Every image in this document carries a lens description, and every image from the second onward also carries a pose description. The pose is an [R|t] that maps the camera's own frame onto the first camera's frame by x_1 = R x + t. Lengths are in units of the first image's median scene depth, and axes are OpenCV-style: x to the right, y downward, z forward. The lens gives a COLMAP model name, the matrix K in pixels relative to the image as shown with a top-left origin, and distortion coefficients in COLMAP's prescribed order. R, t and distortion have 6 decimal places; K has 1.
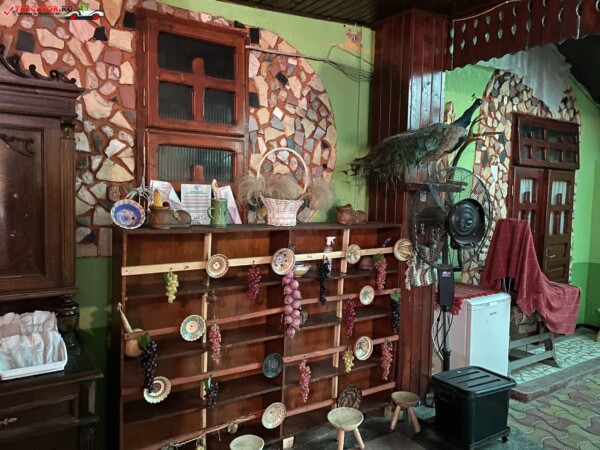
lens RADIAL K [[458.9, 0, 295.9], [0, 458.9, 224.5], [0, 0, 1]] dist [0.034687, -0.033973]
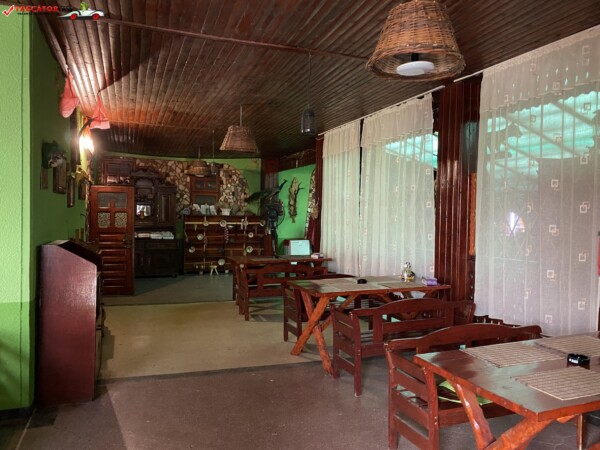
lens RADIAL K [[458.9, 0, 306.2], [0, 458.9, 222.8], [0, 0, 1]] dist [0.034687, -0.033973]
pose [[0.984057, -0.004818, -0.177790, 1.378886], [-0.006556, 0.997971, -0.063330, 0.318435], [0.177734, 0.063486, 0.982029, -2.792157]]
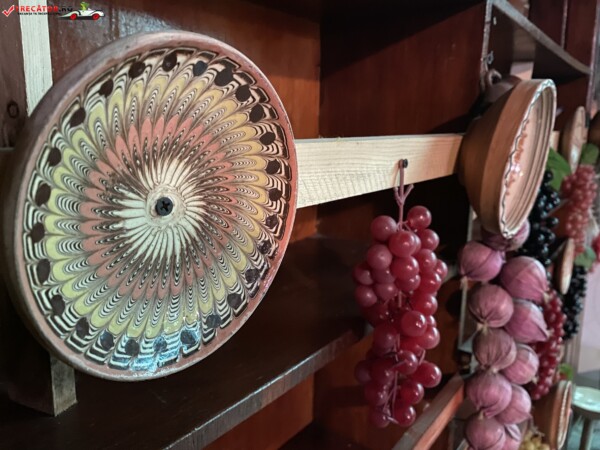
lens RADIAL K [[458.9, 0, 300.1], [0, 458.9, 224.8], [0, 0, 1]] dist [0.034687, -0.033973]
pose [[0.941523, -0.090012, 0.324703, -0.159686], [0.048181, 0.989721, 0.134654, 0.074696], [-0.333486, -0.111136, 0.936182, 0.832980]]
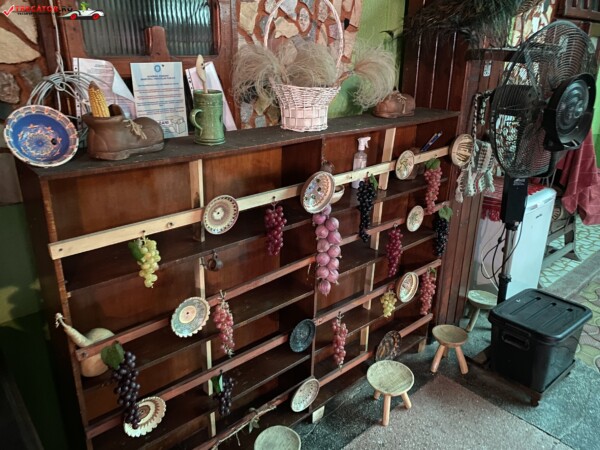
lens RADIAL K [[458.9, 0, 296.7], [0, 458.9, 225.6], [0, 0, 1]] dist [0.034687, -0.033973]
pose [[0.989385, -0.068946, 0.127918, -0.135866], [0.028257, 0.954757, 0.296042, -0.060251], [-0.142541, -0.289285, 0.946571, 0.384960]]
